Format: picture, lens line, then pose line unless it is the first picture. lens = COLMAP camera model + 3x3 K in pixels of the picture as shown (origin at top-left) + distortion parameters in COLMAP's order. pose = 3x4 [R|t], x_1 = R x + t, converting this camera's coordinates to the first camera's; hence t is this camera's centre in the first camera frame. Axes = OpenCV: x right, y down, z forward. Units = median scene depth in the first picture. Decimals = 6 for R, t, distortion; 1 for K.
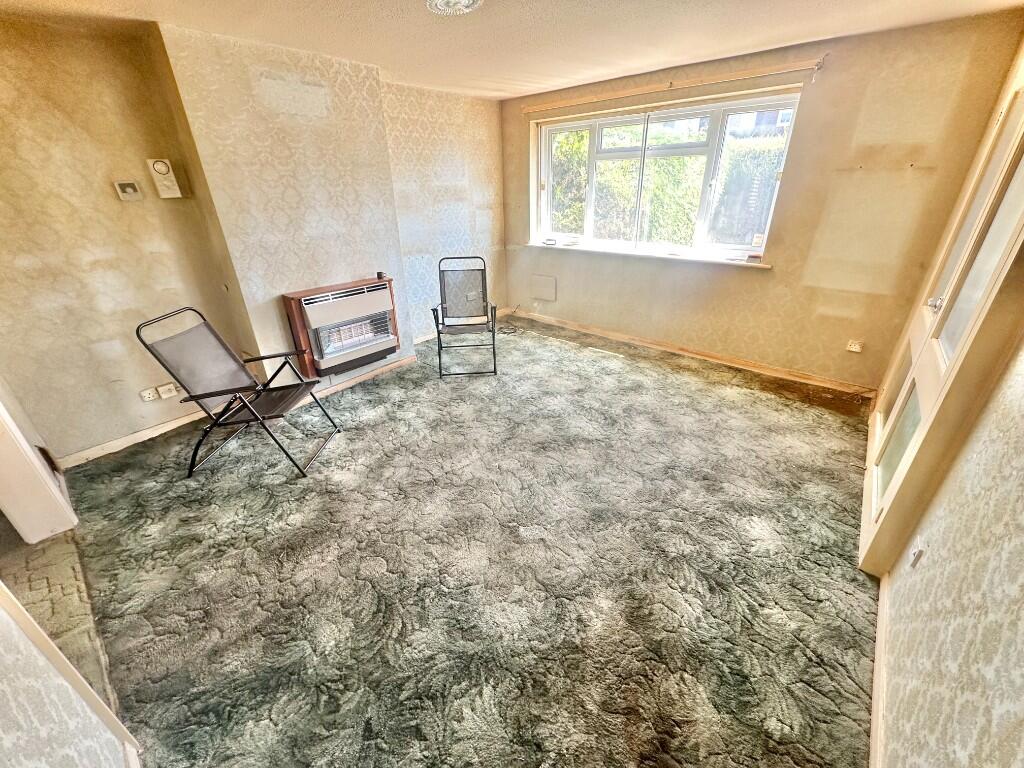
lens RADIAL K [[409.1, 0, 510.1], [0, 409.1, 383.9], [0, 0, 1]] dist [-0.002943, -0.000895]
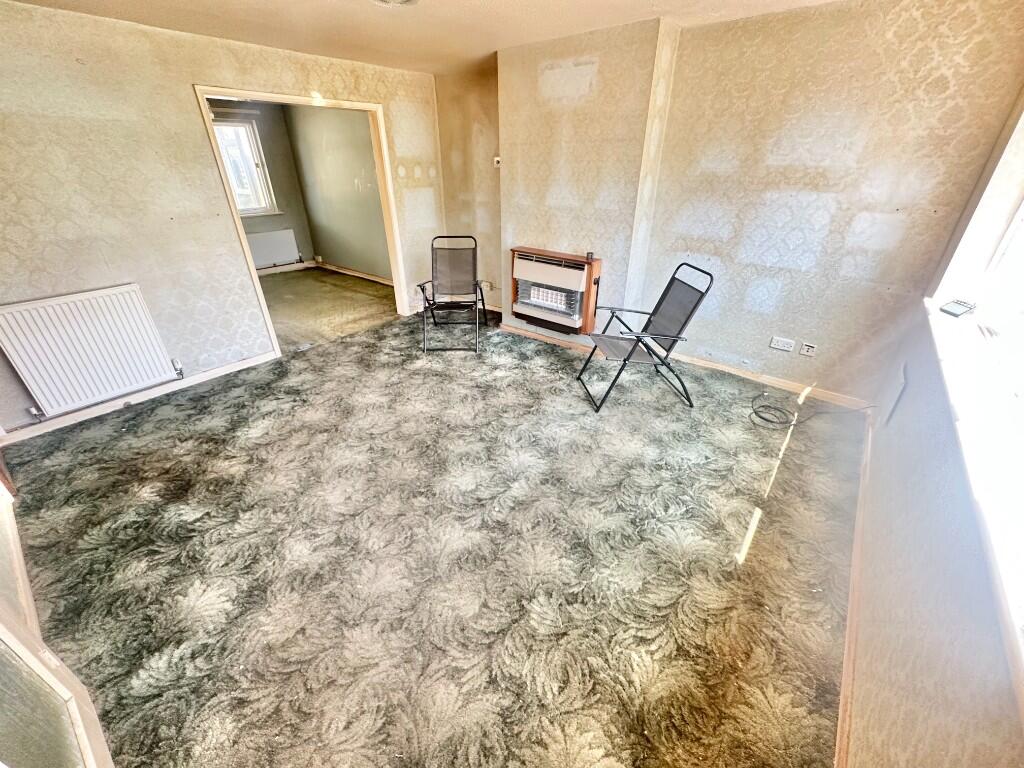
lens RADIAL K [[409.1, 0, 510.6], [0, 409.1, 381.4], [0, 0, 1]] dist [-0.002943, -0.000895]
pose [[0.029455, 0.490926, -0.870703, 0.821823], [-0.436635, 0.789898, 0.430594, -0.447211], [0.899156, 0.367496, 0.237622, 0.862145]]
